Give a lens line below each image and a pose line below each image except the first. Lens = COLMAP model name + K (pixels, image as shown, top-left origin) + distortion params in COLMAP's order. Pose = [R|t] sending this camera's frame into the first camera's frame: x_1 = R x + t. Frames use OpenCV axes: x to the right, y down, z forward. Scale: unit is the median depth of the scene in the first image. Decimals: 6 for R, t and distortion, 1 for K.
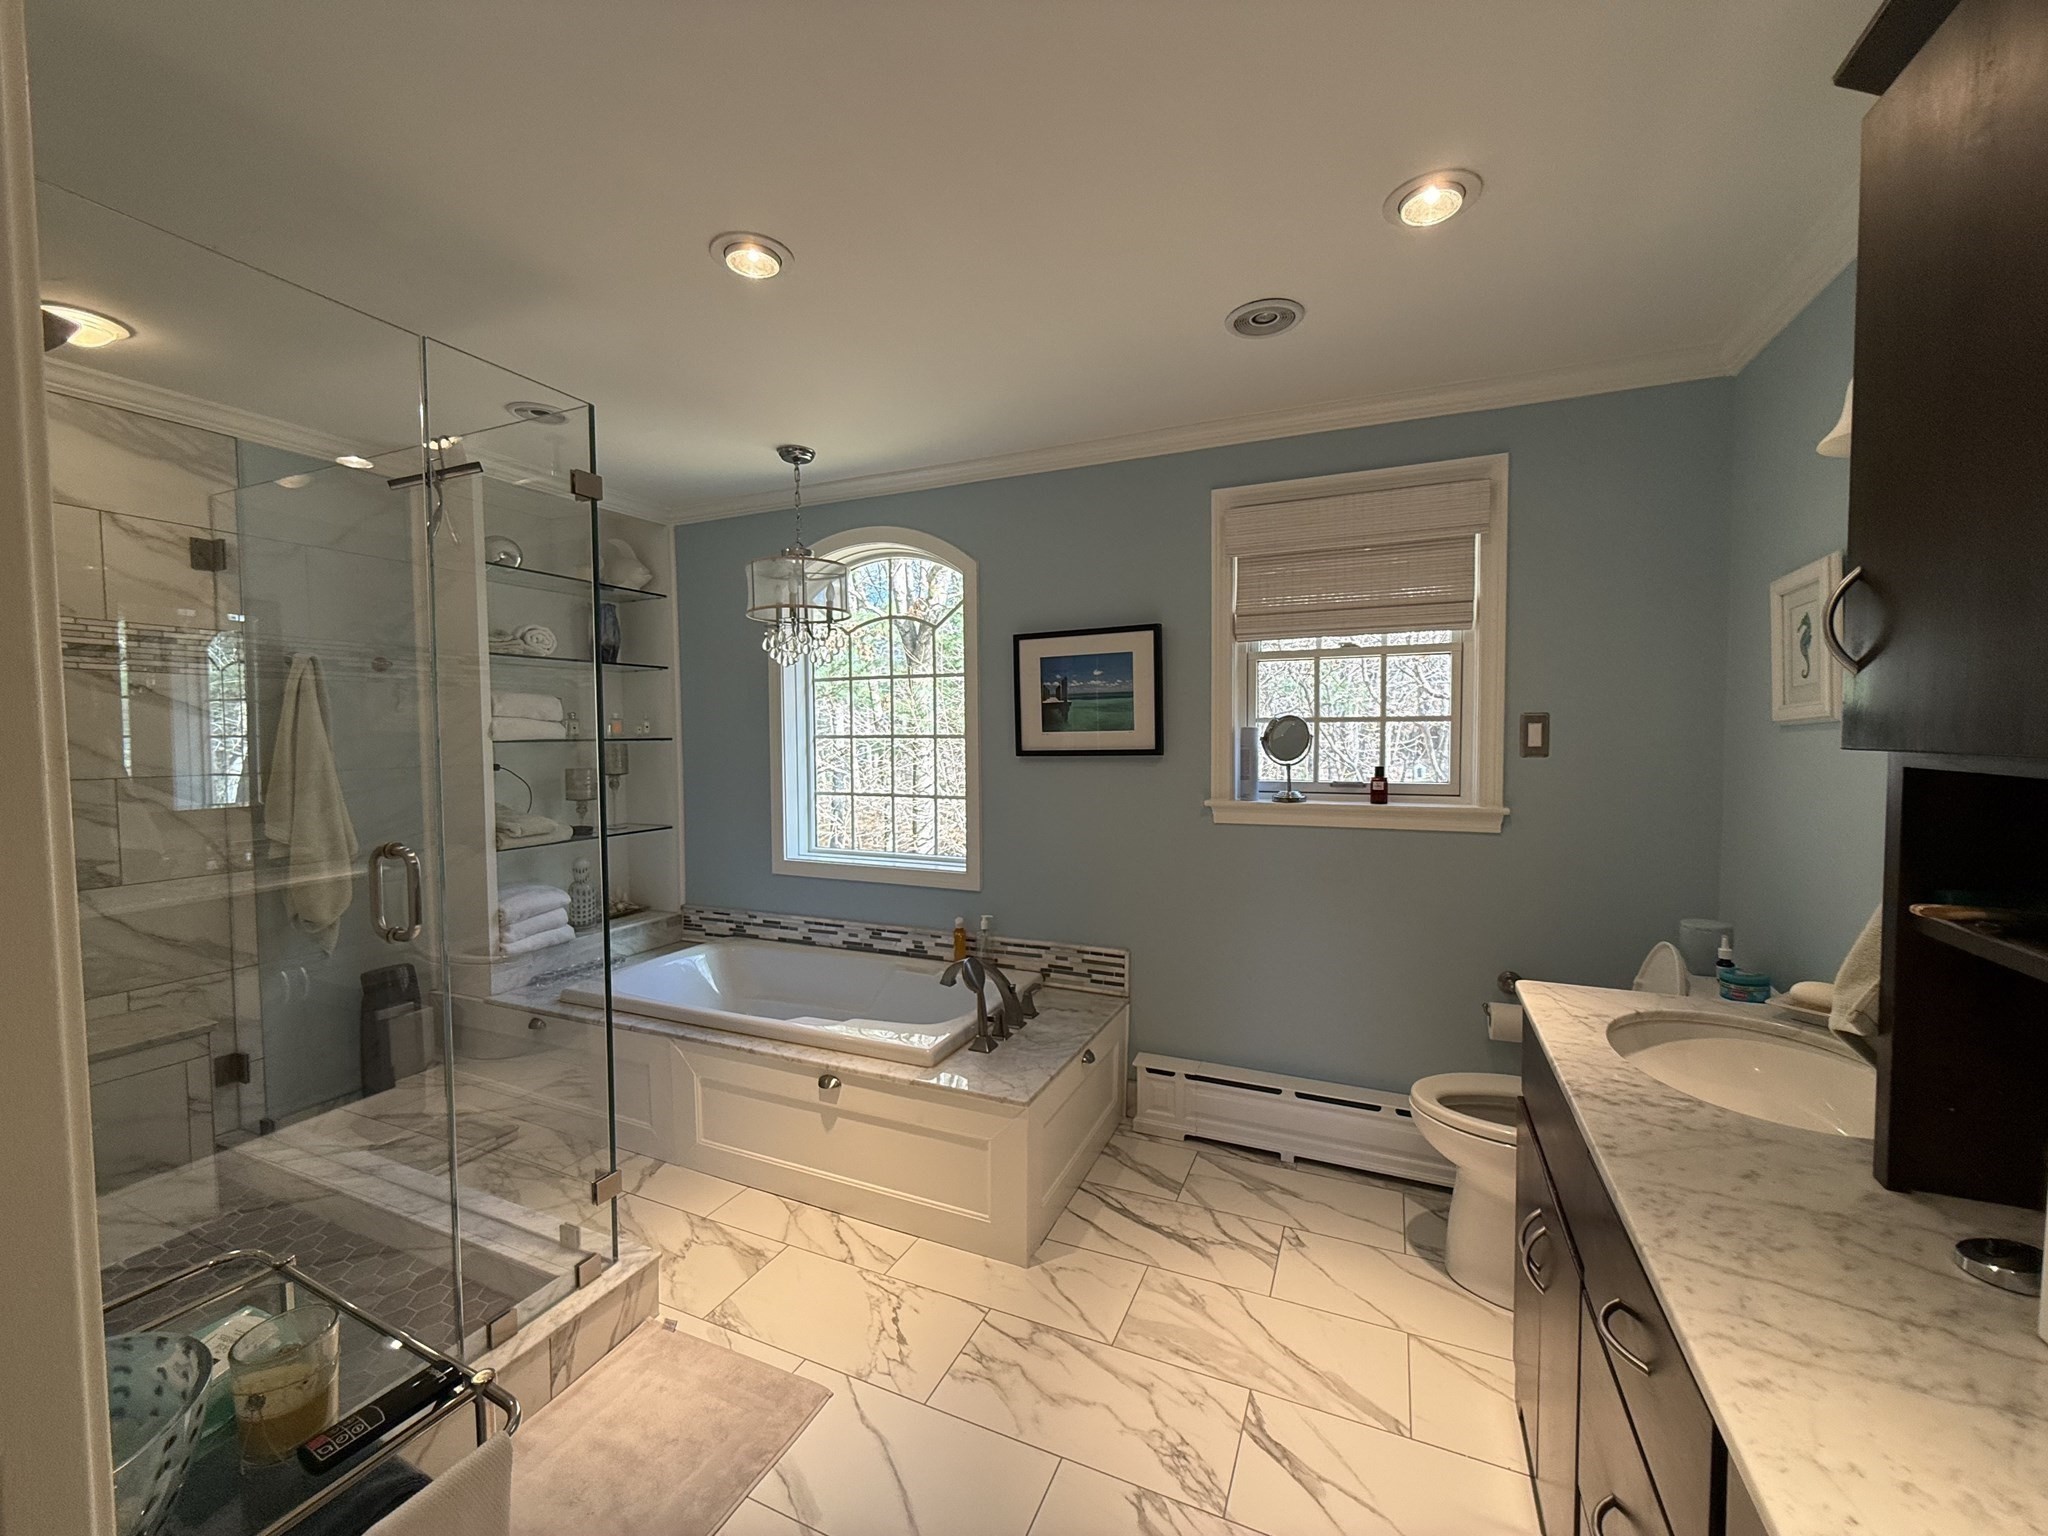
lens RADIAL K [[823.6, 0, 1021.3], [0, 823.6, 757.9], [0, 0, 1]] dist [0.003200, 0.000240]
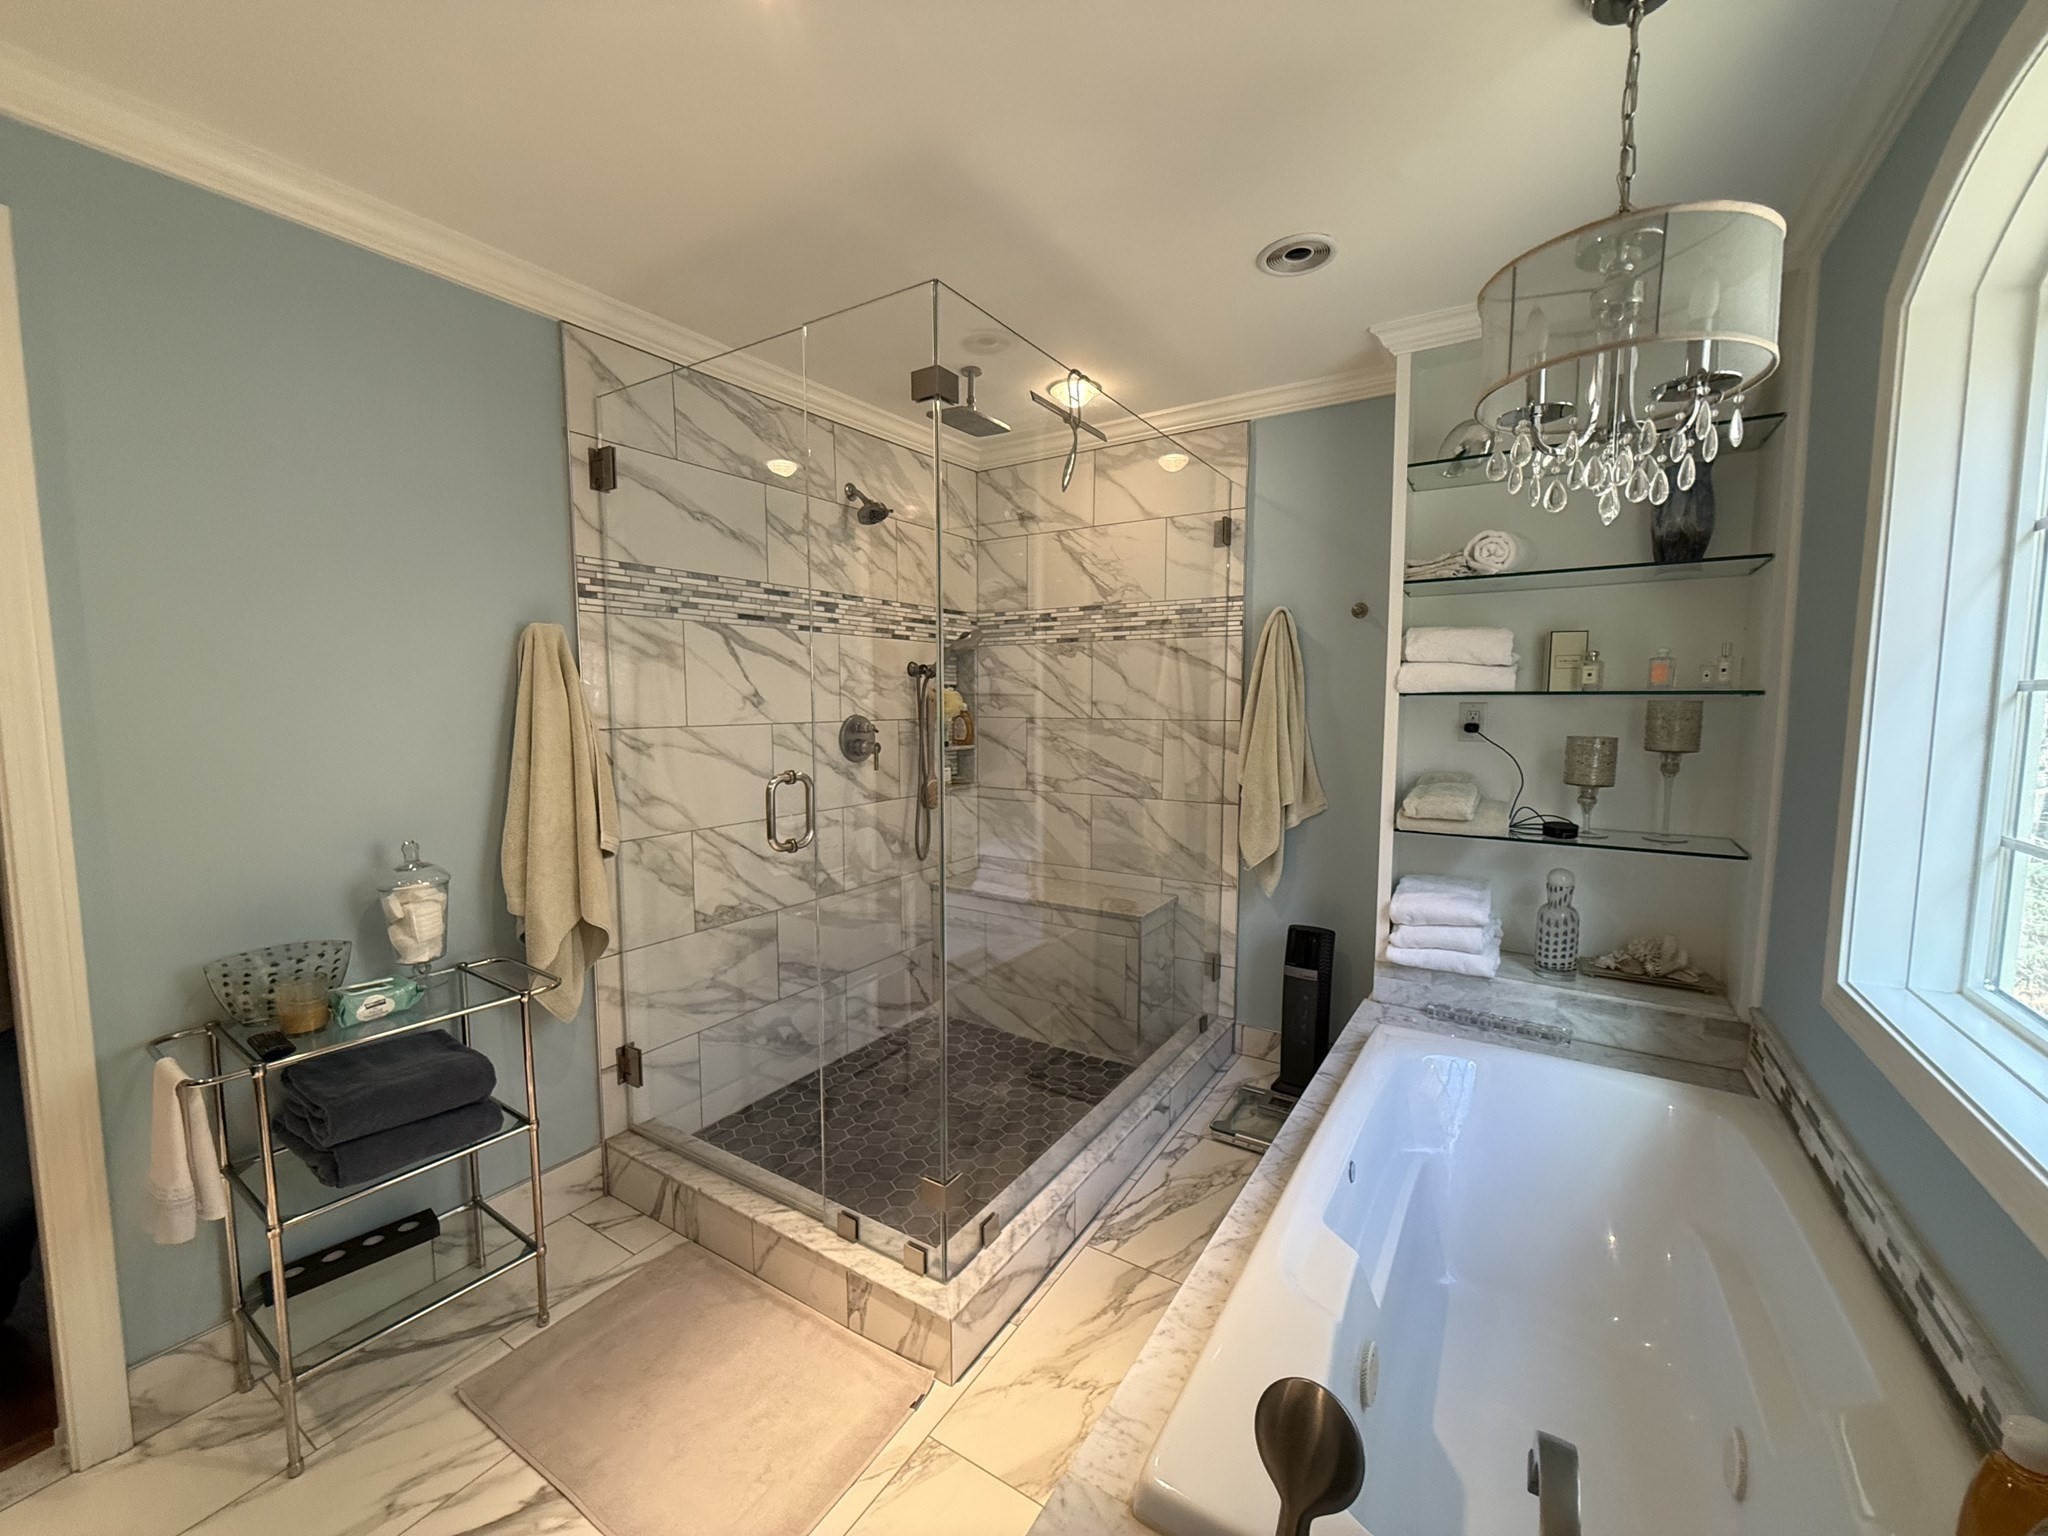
lens RADIAL K [[823.6, 0, 1027.7], [0, 823.6, 766.5], [0, 0, 1]] dist [0.003200, 0.000240]
pose [[-0.147346, 0.086984, -0.985253, 0.161134], [-0.026813, 0.995408, 0.091891, -0.010632], [0.988722, 0.039958, -0.144337, 0.612642]]
